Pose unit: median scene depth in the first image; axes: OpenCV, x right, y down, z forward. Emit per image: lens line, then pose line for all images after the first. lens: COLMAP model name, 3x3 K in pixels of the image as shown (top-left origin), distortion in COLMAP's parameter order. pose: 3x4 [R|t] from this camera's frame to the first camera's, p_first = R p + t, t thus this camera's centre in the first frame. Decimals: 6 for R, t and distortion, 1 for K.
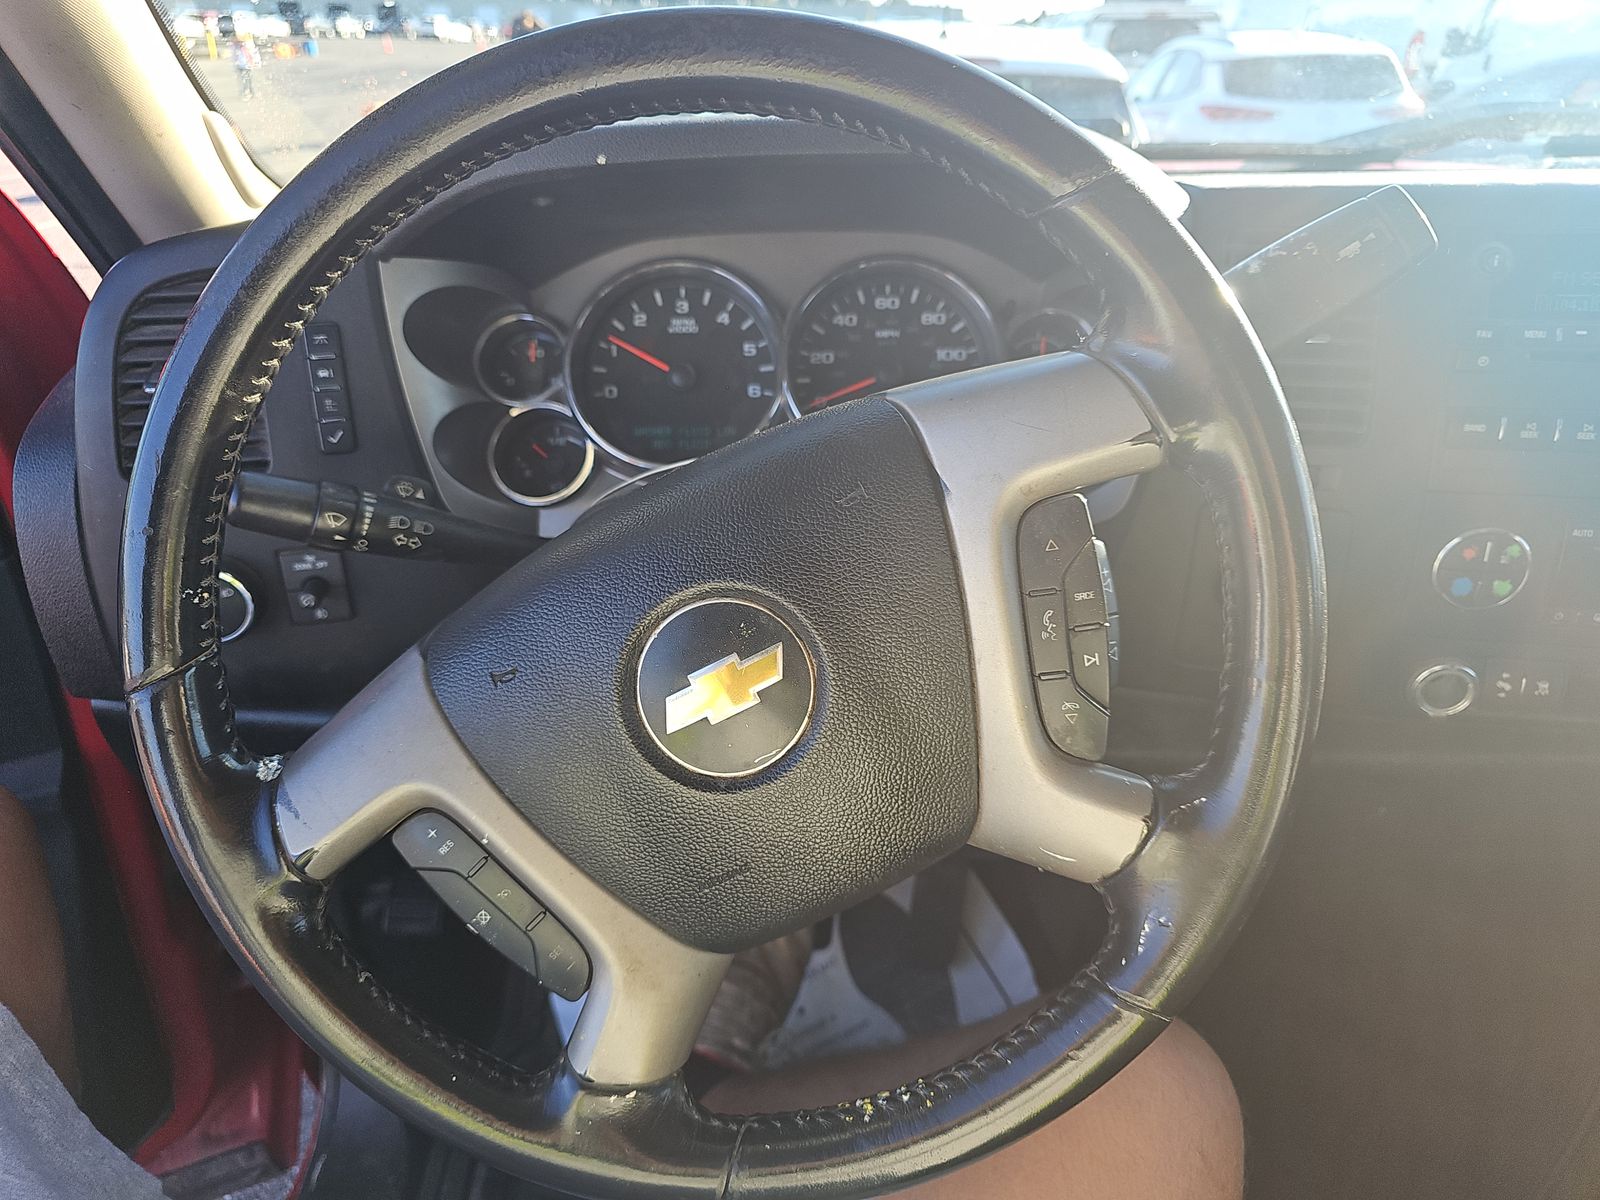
lens RADIAL K [[1001.1, 0, 800.0], [0, 1001.1, 600.0], [0, 0, 1]] dist [0.002058, -0.000392]
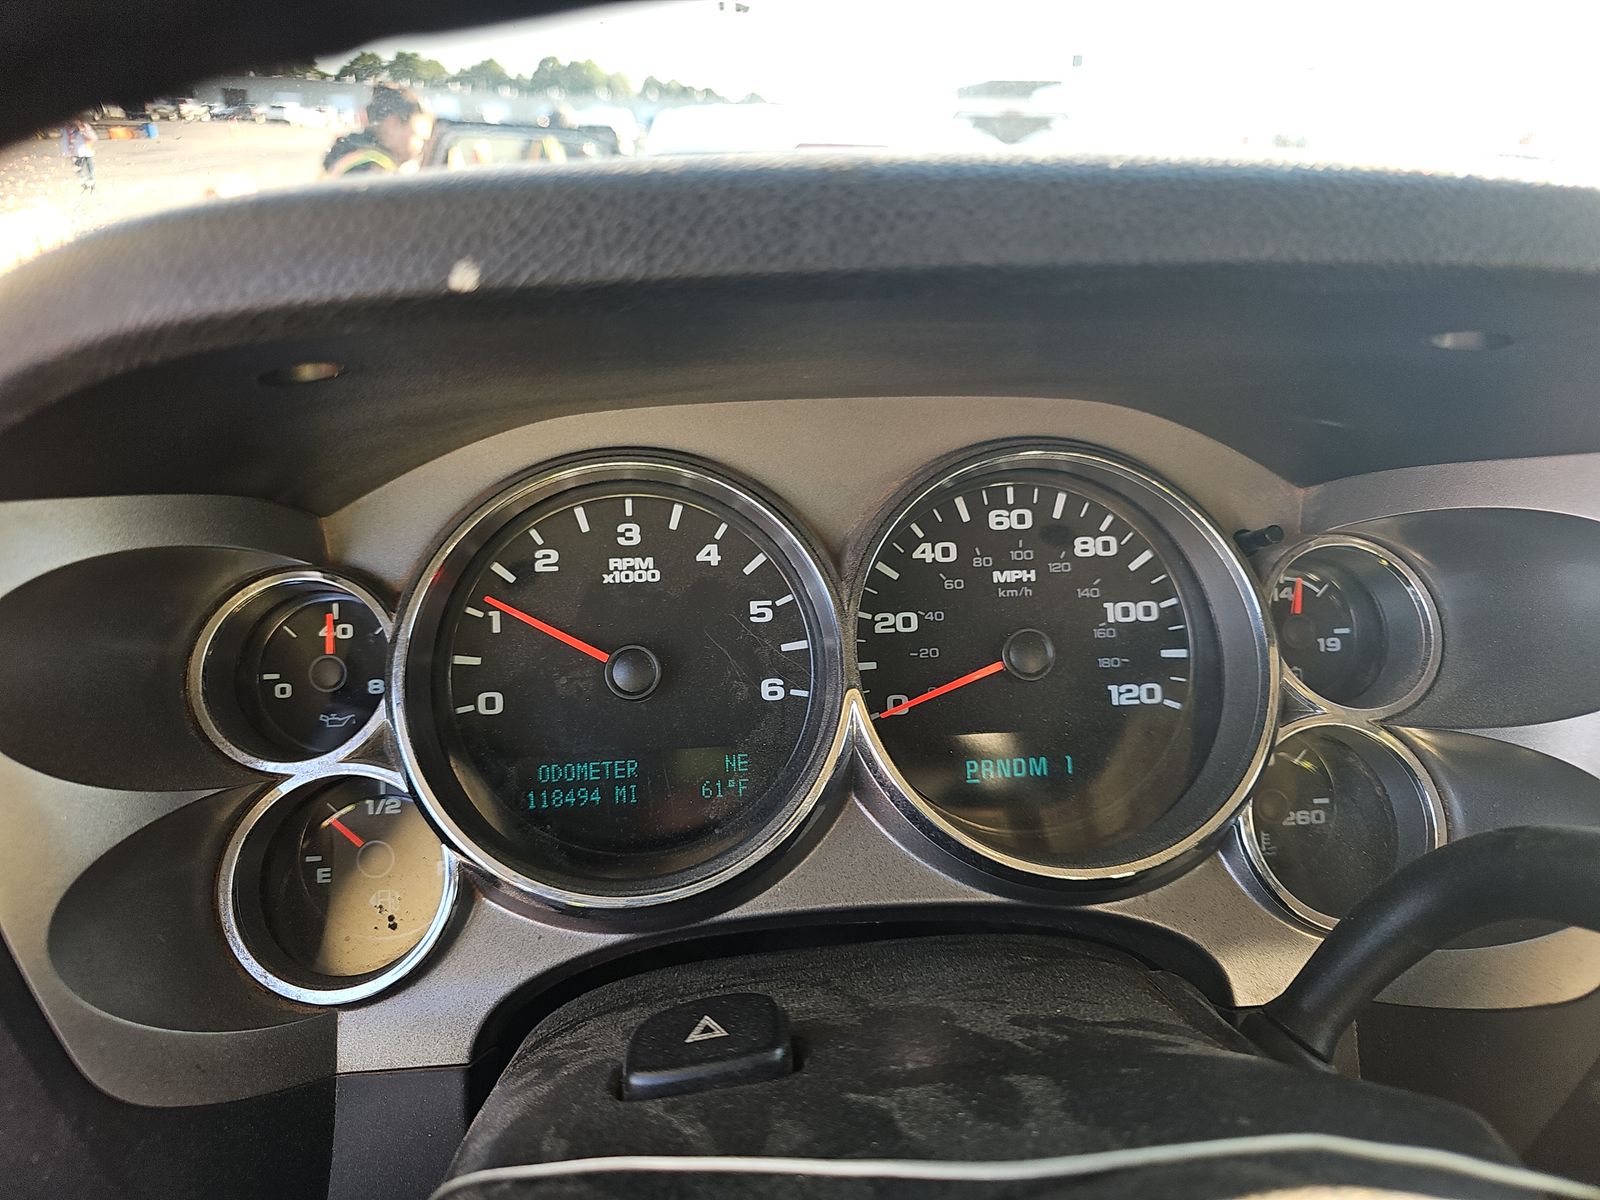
lens RADIAL K [[1001.1, 0, 800.0], [0, 1001.1, 600.0], [0, 0, 1]] dist [0.002058, -0.000392]
pose [[0.991862, -0.033352, 0.122875, -0.094647], [0.042585, 0.996400, -0.073300, -0.217633], [-0.119988, 0.077936, 0.989712, 0.476956]]
